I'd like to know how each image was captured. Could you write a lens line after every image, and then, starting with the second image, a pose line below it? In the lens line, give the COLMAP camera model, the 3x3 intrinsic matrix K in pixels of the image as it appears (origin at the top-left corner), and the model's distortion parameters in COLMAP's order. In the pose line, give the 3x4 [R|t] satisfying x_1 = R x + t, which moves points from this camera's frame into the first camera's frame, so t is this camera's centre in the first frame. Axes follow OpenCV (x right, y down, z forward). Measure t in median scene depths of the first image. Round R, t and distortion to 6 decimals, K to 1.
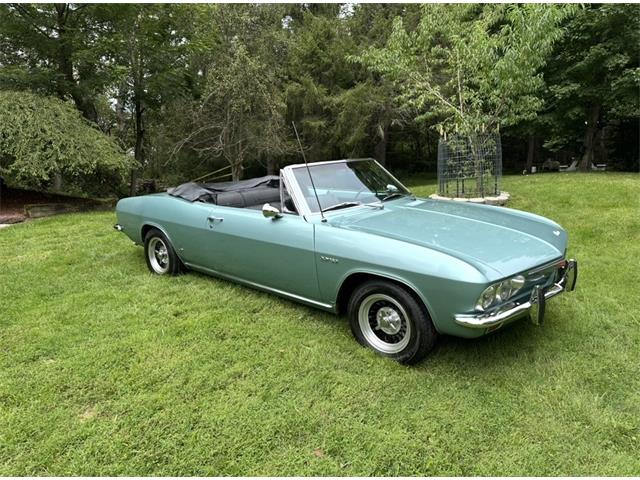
lens RADIAL K [[443.0, 0, 323.7], [0, 443.0, 241.0], [0, 0, 1]] dist [0.052630, -0.063100]
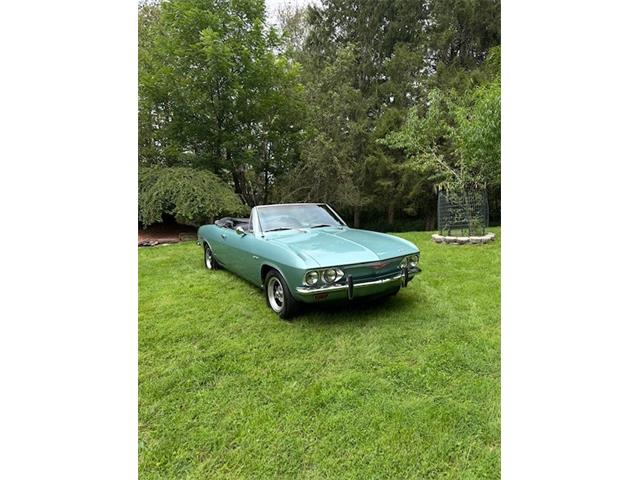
lens RADIAL K [[334.4, 0, 314.5], [0, 334.4, 240.2], [0, 0, 1]] dist [0.034066, 0.000081]
pose [[0.957107, 0.034355, -0.287690, 0.197858], [-0.060960, 0.994596, -0.084036, 0.023048], [0.283248, 0.097969, 0.954030, -0.071861]]
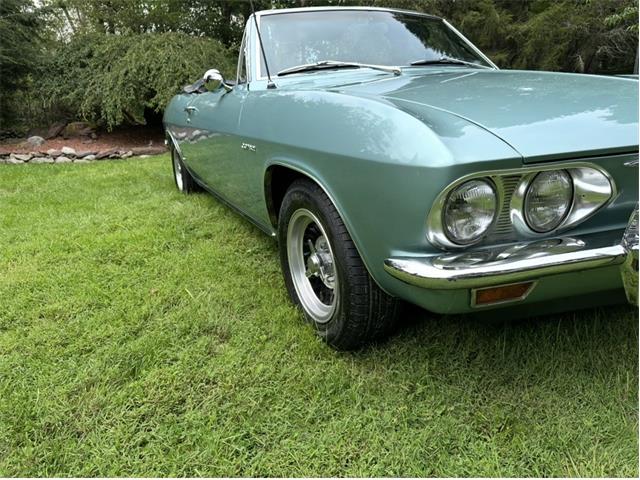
lens RADIAL K [[443.0, 0, 323.7], [0, 443.0, 241.0], [0, 0, 1]] dist [0.052630, -0.063100]
pose [[0.919875, 0.091888, -0.381295, 0.105071], [-0.056268, 0.993030, 0.103564, 0.031261], [0.388154, -0.073811, 0.918634, 0.159031]]
